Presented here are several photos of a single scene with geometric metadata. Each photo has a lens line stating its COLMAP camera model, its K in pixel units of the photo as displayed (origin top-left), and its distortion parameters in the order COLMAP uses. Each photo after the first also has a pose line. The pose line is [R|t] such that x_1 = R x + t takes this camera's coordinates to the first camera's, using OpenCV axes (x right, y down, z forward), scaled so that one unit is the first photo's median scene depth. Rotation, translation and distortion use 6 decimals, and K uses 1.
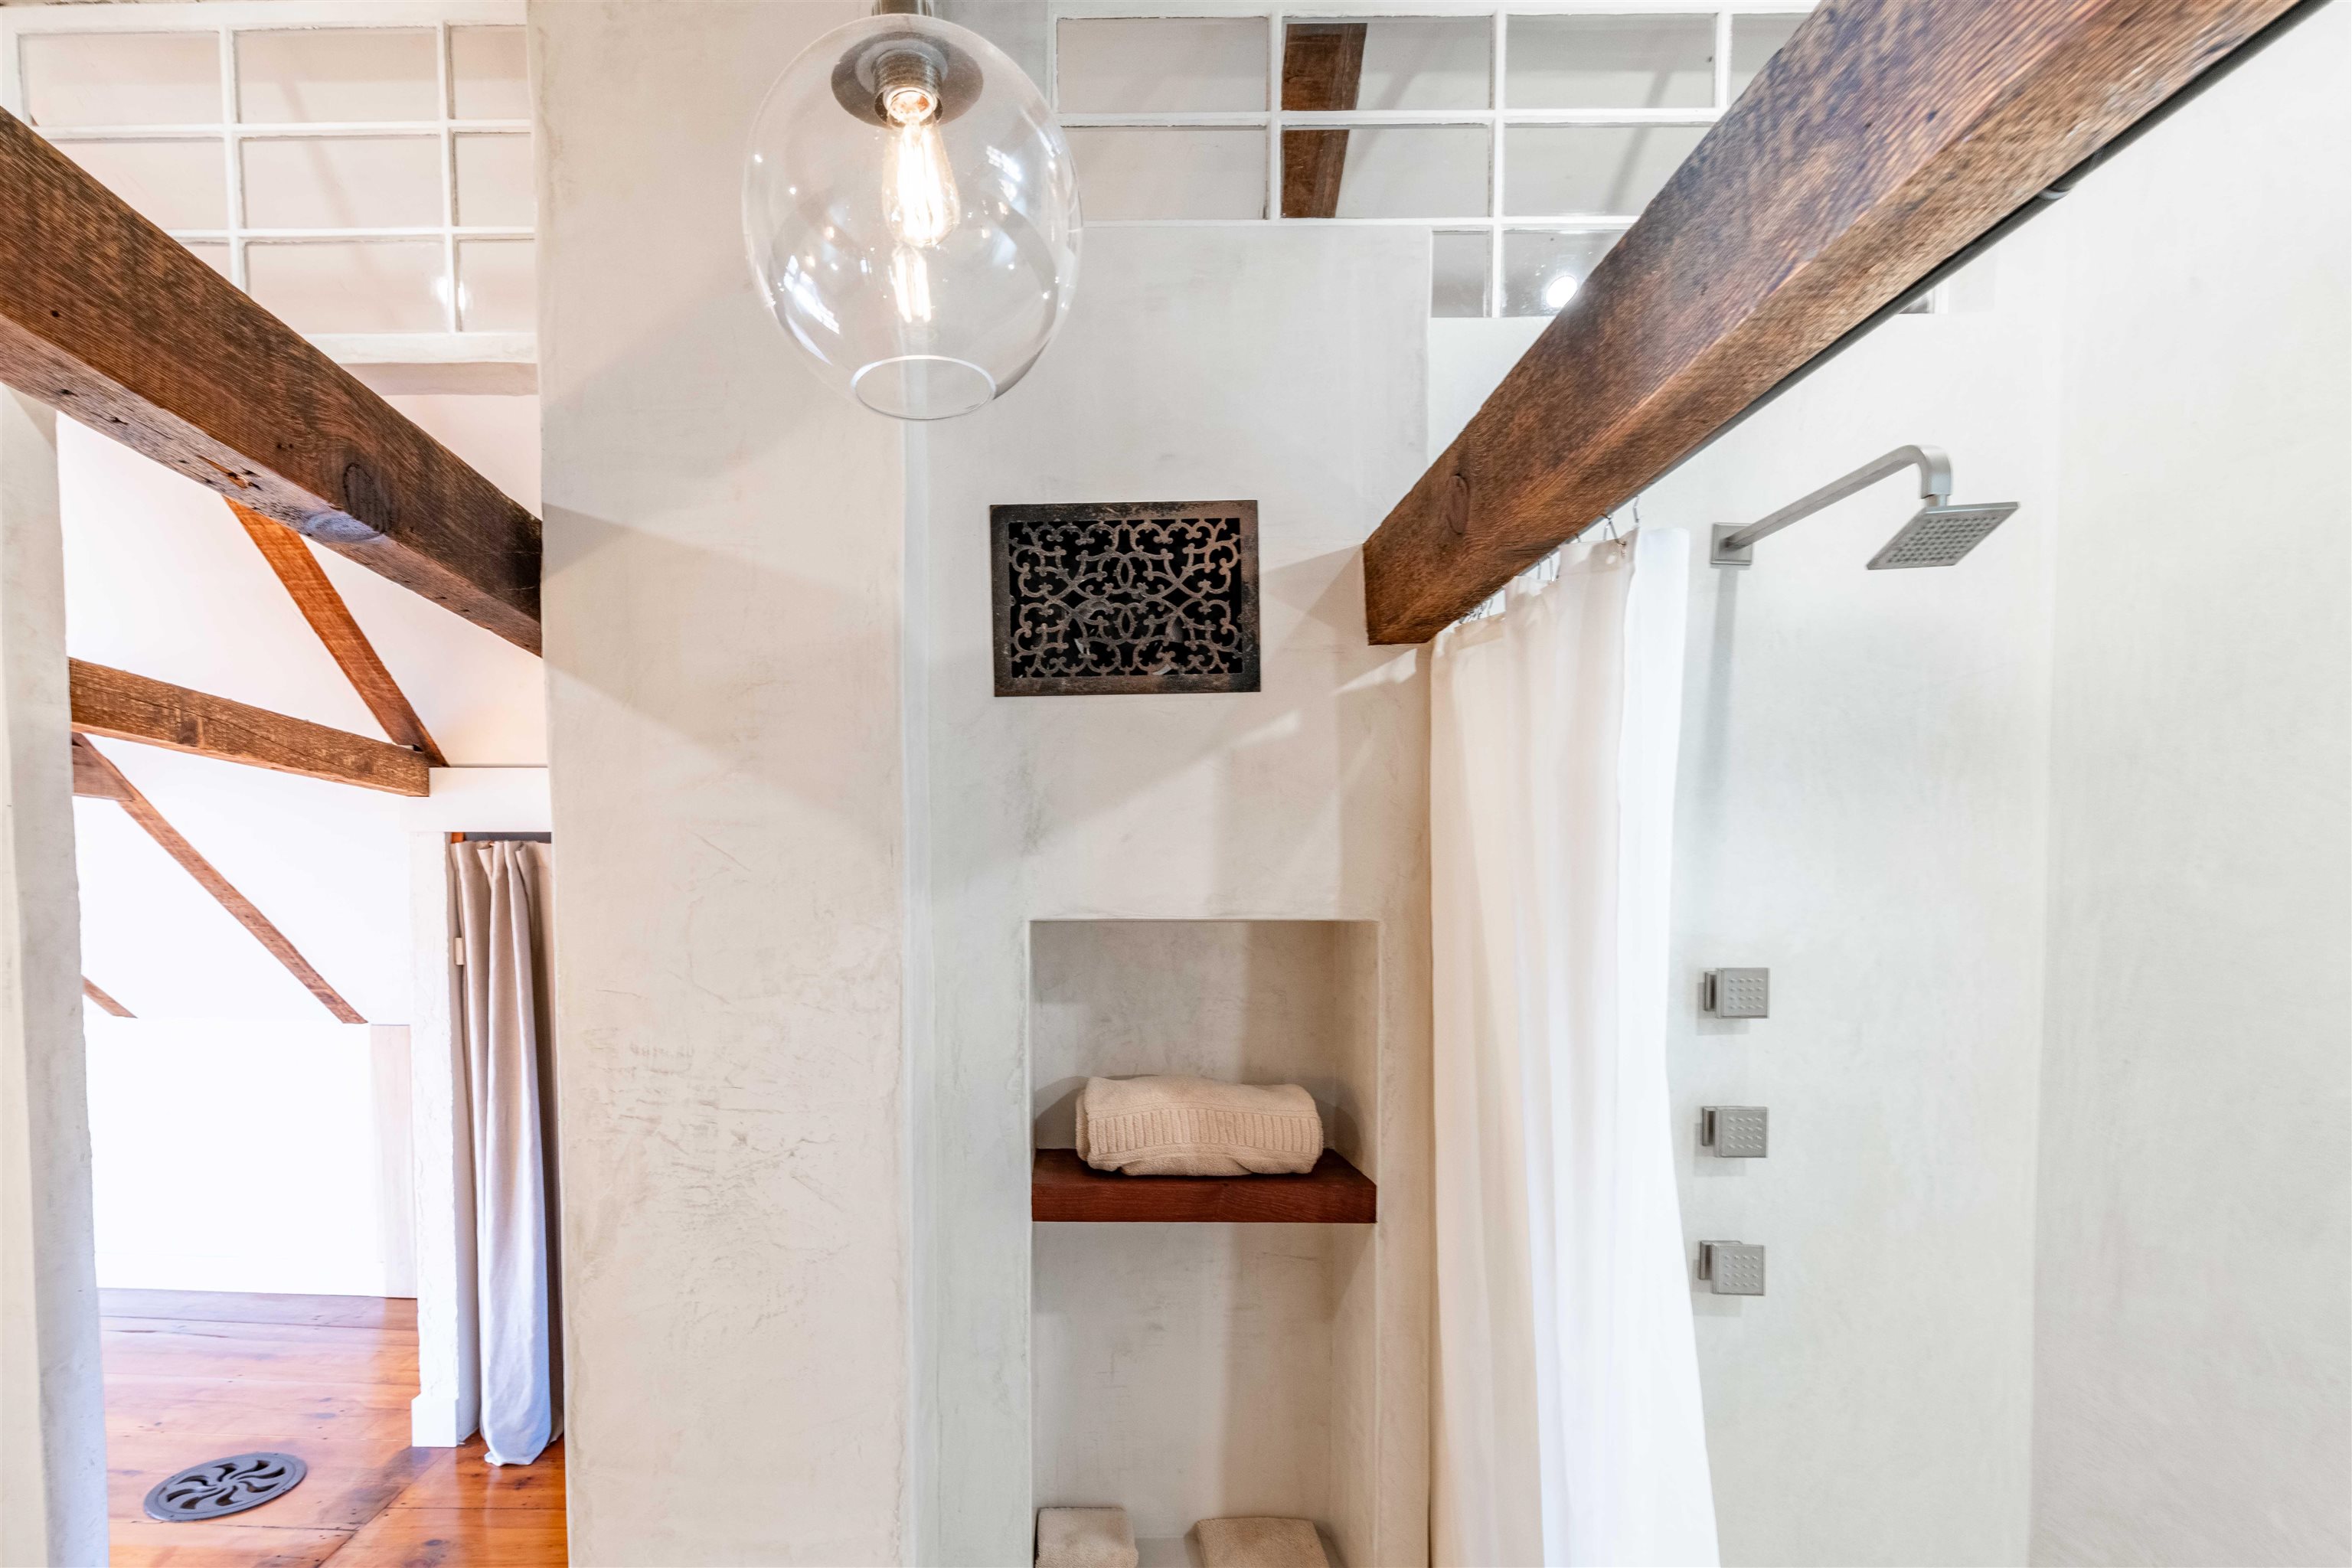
lens RADIAL K [[1067.3, 0, 1092.2], [0, 1067.3, 947.7], [0, 0, 1]] dist [0.000994, -0.000227]
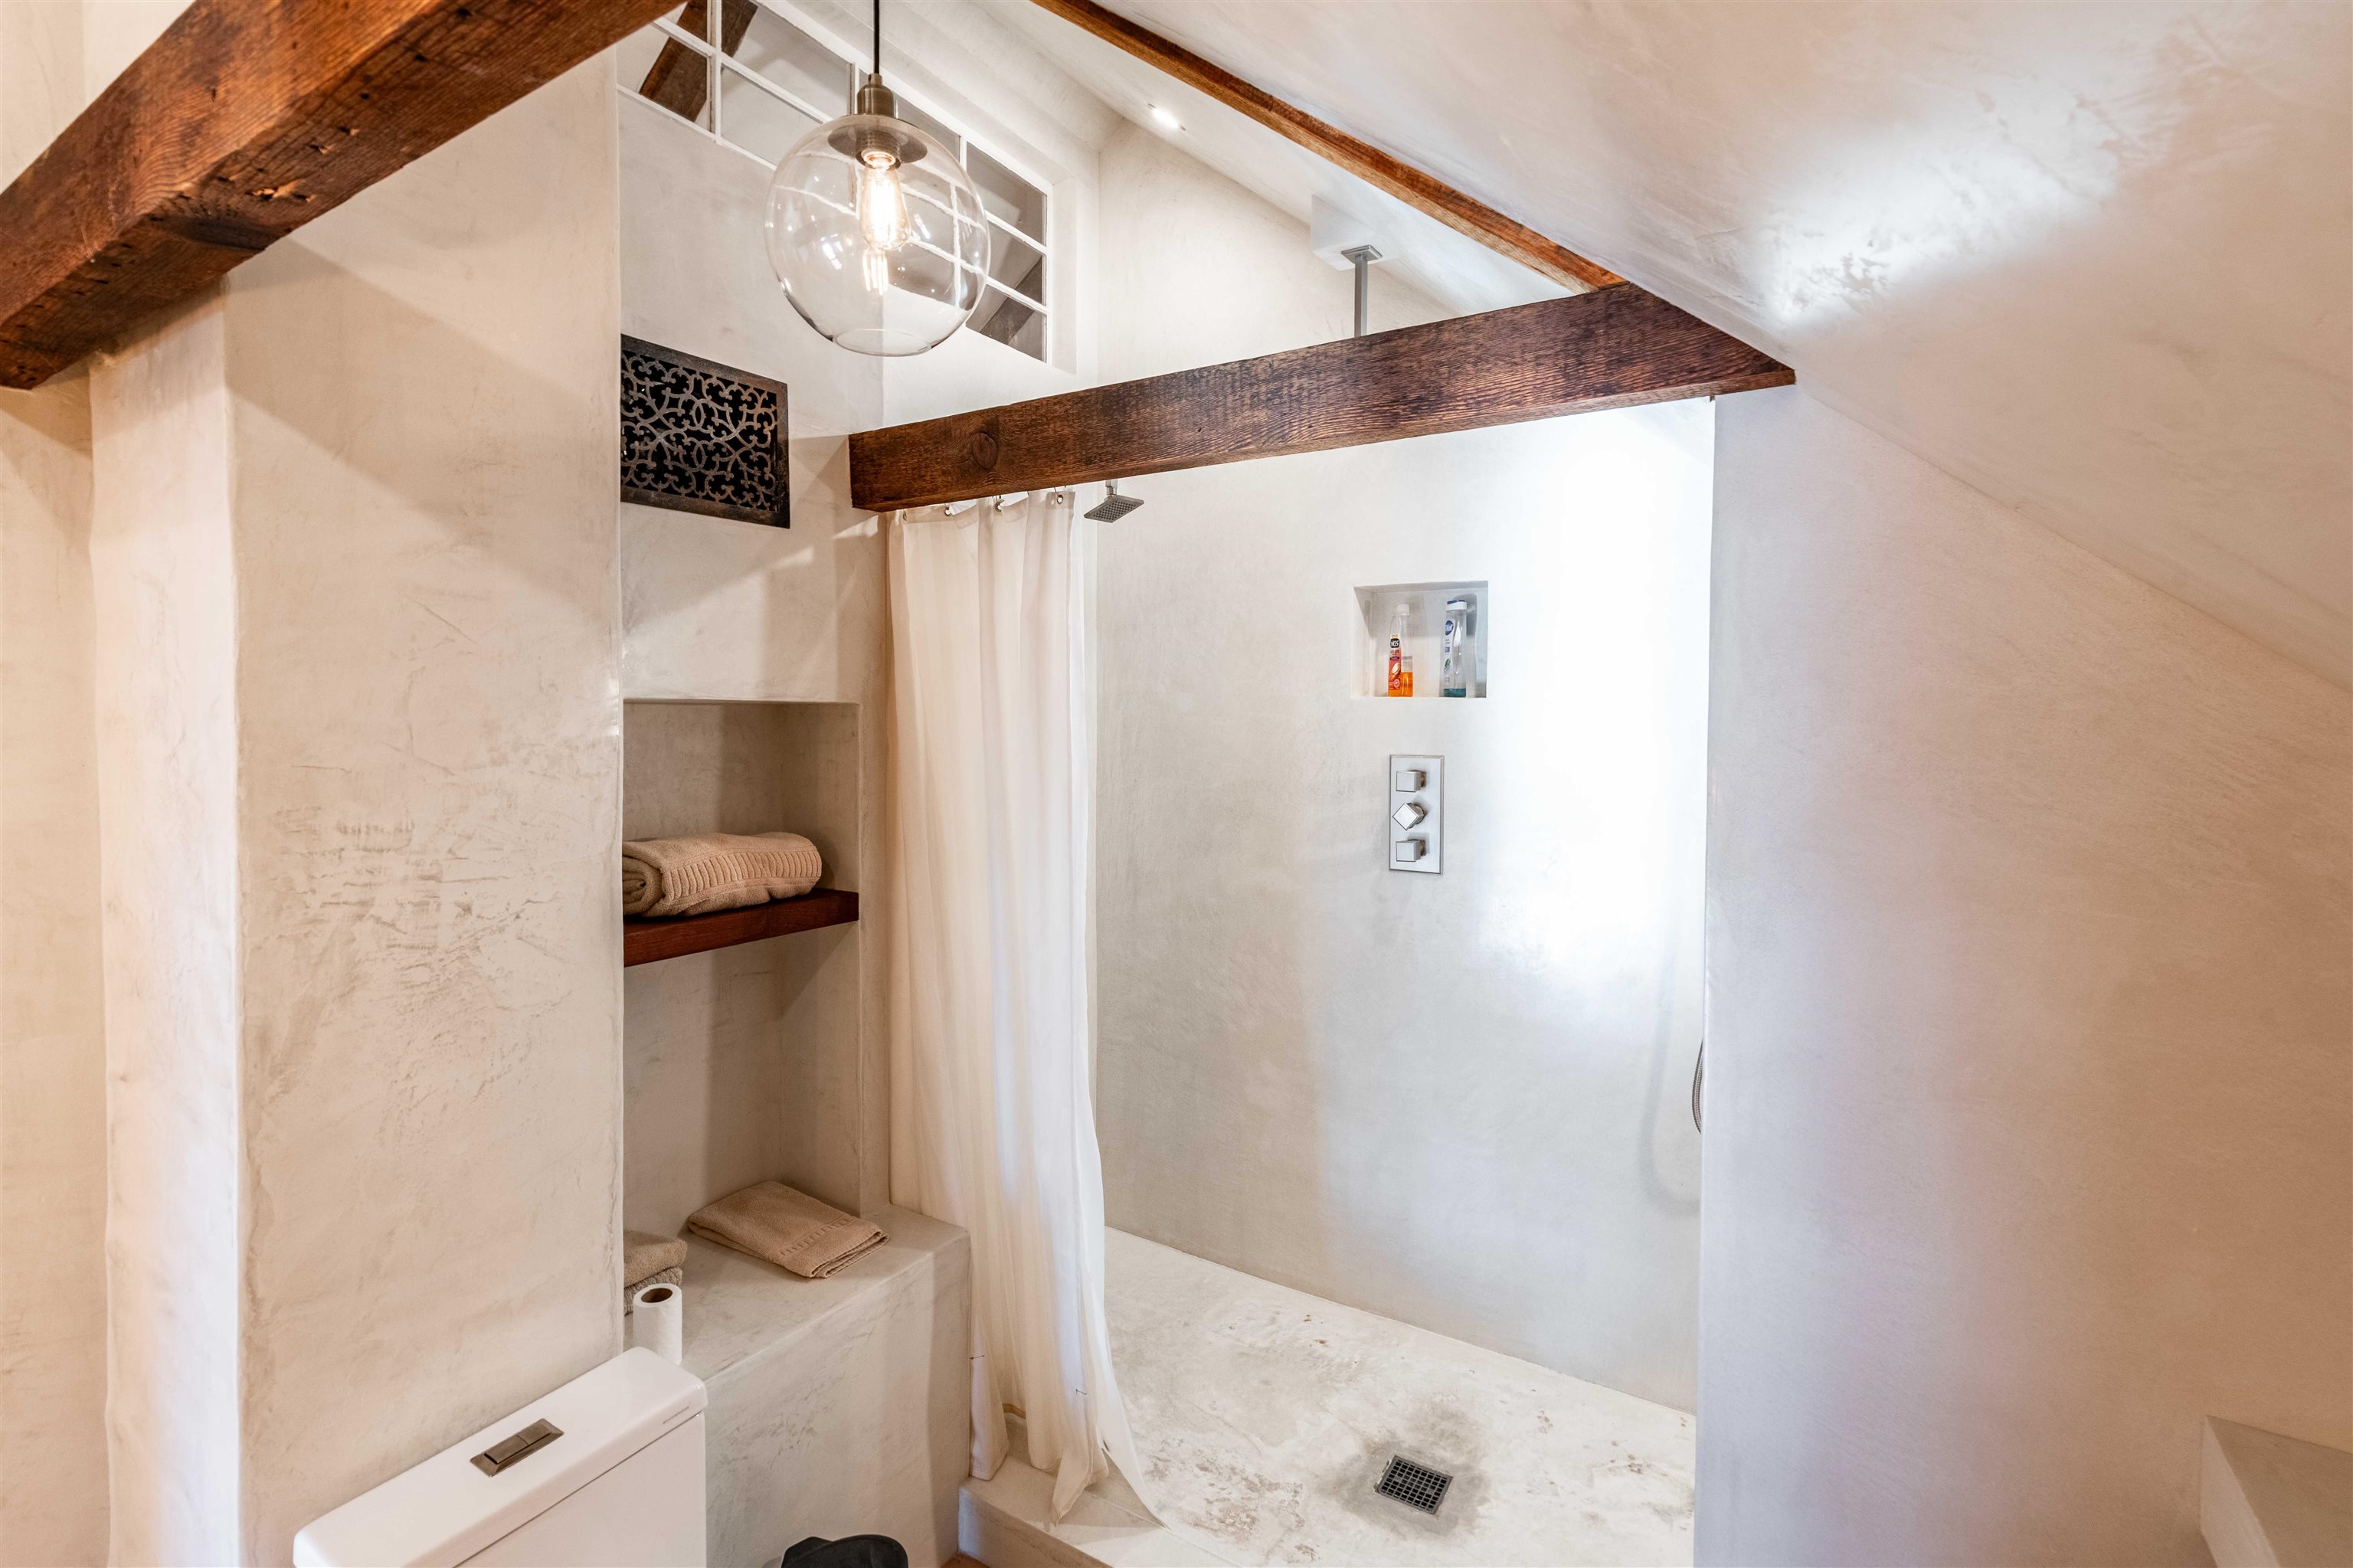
lens RADIAL K [[1067.8, 0, 1135.9], [0, 1067.8, 736.2], [0, 0, 1]] dist [0.000994, -0.000227]
pose [[0.541155, -0.012539, 0.840830, -0.727428], [0.025849, 0.999664, -0.001729, 0.030031], [-0.840526, 0.022671, 0.541297, -0.068535]]
